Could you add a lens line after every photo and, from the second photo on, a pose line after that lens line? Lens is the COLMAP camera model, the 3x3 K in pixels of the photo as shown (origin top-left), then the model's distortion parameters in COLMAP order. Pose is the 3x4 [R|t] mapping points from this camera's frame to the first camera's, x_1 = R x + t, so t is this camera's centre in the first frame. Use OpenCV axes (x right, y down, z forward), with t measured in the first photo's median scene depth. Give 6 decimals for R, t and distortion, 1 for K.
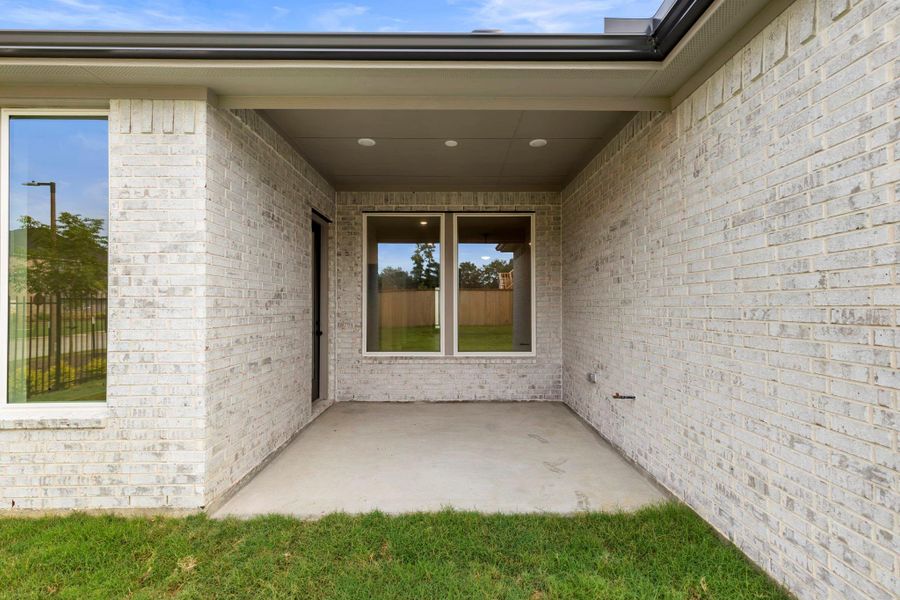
lens RADIAL K [[408.0, 0, 453.5], [0, 408.0, 303.3], [0, 0, 1]] dist [0.000292, -0.000113]
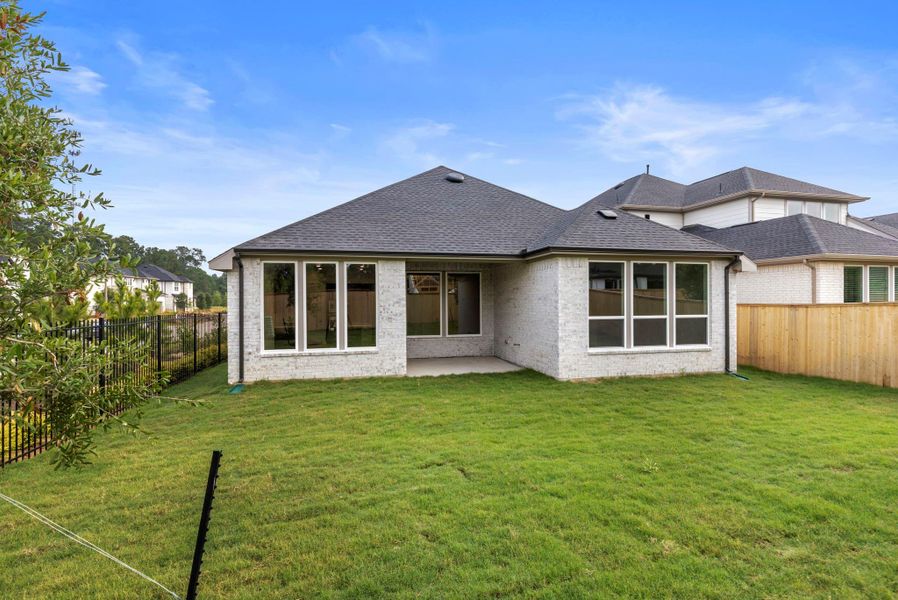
lens RADIAL K [[407.1, 0, 452.5], [0, 407.1, 303.3], [0, 0, 1]] dist [0.000292, -0.000113]
pose [[0.977605, -0.003182, 0.210423, -0.944719], [0.000837, 0.999937, 0.011230, -0.166597], [-0.210445, -0.010802, 0.977546, -2.545681]]
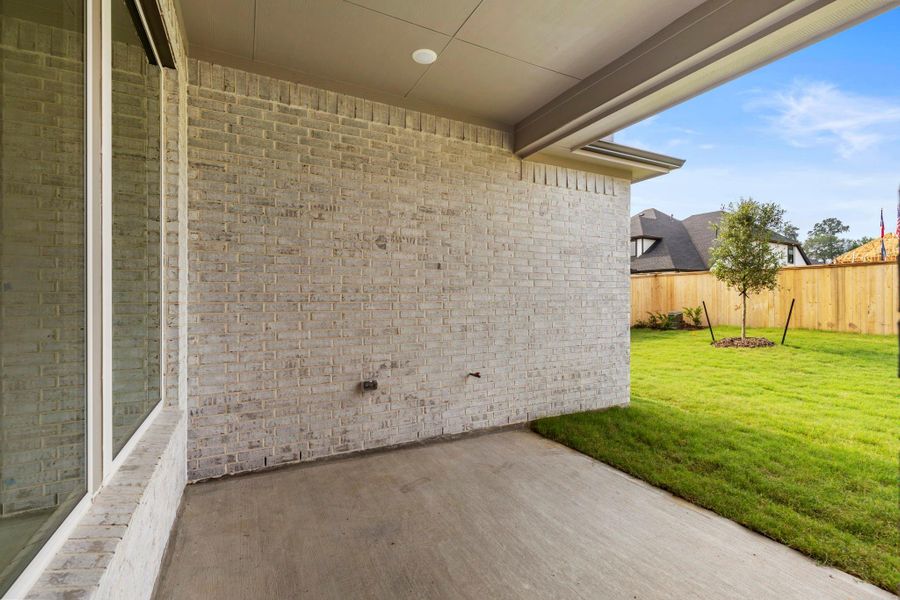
lens RADIAL K [[399.3, 0, 450.0], [0, 399.3, 300.0], [0, 0, 1]] dist [0.001300, -0.000026]
pose [[-0.452028, -0.002268, 0.892001, -0.678059], [-0.007324, 0.999972, -0.001169, 0.036667], [-0.891974, -0.007061, -0.452033, 2.038672]]
